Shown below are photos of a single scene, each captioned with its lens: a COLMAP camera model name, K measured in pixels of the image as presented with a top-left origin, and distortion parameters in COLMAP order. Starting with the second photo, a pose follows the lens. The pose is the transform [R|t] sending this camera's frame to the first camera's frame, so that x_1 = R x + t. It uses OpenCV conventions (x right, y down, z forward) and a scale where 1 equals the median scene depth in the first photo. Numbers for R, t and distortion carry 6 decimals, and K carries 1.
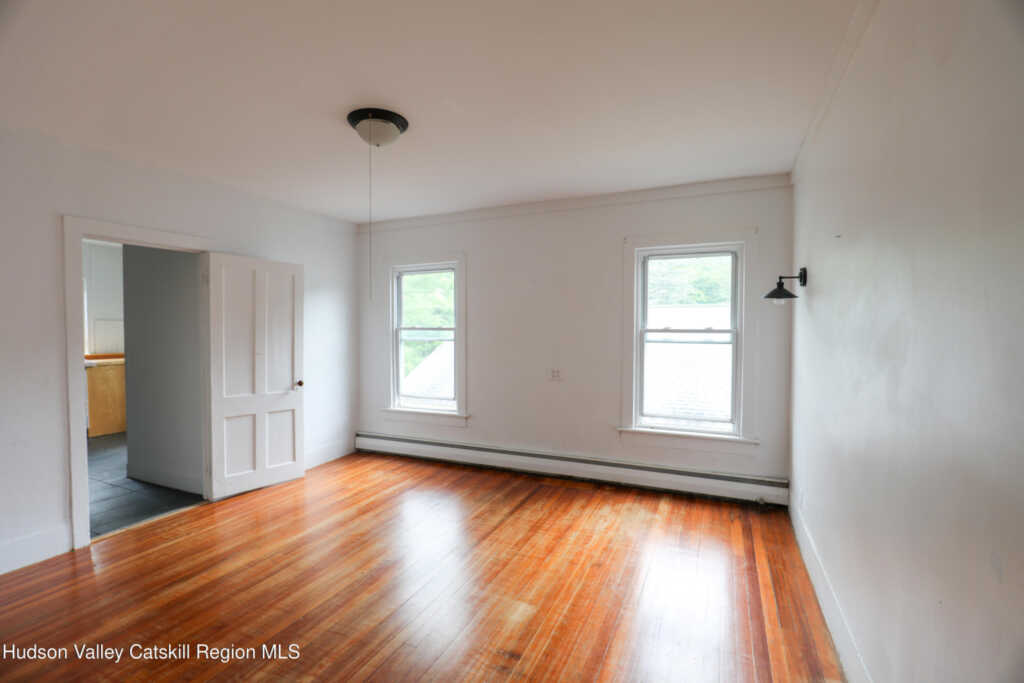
lens RADIAL K [[467.2, 0, 509.3], [0, 467.2, 343.9], [0, 0, 1]] dist [-0.060147, 0.017496]
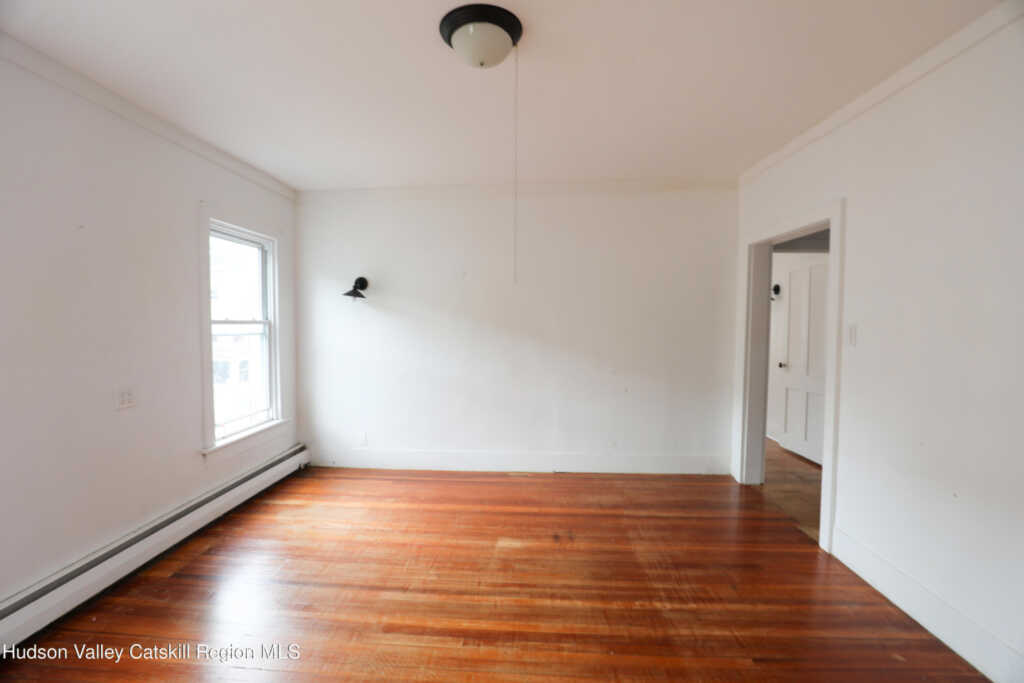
lens RADIAL K [[464.3, 0, 508.3], [0, 464.3, 342.4], [0, 0, 1]] dist [-0.021944, 0.000140]
pose [[-0.361033, -0.048105, 0.931312, -0.795387], [0.024161, 0.997851, 0.060909, -0.037127], [-0.932240, 0.044492, -0.359095, 0.993878]]
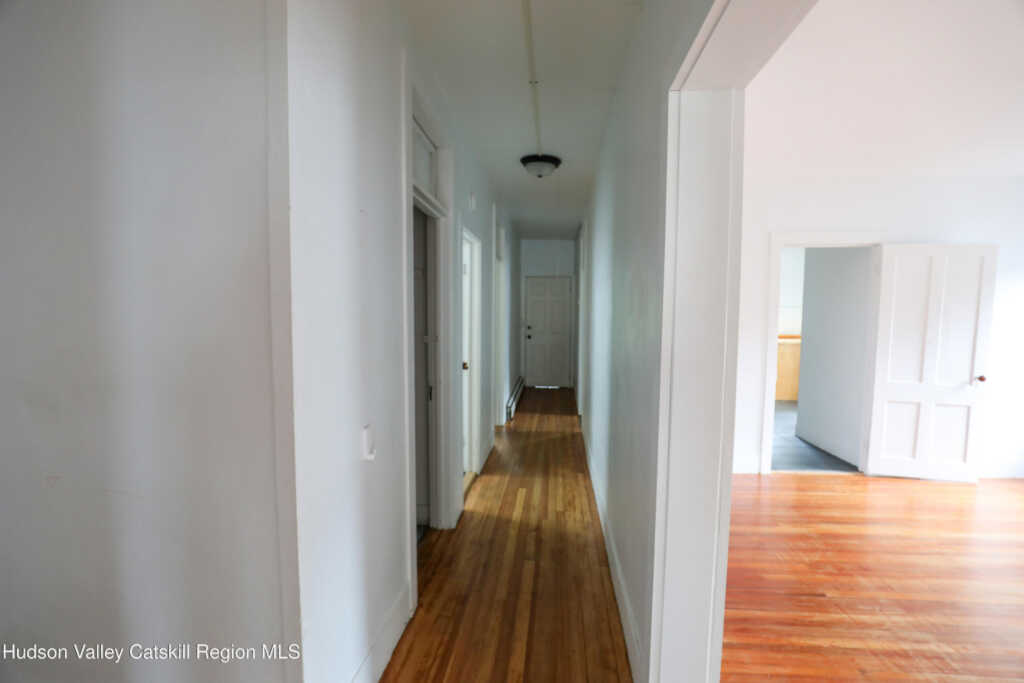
lens RADIAL K [[467.2, 0, 509.3], [0, 467.2, 343.9], [0, 0, 1]] dist [-0.060147, 0.017496]
pose [[0.311341, 0.063224, -0.948193, 0.095070], [-0.034334, 0.997881, 0.055264, 0.003259], [0.949678, 0.015349, 0.312852, -0.173217]]
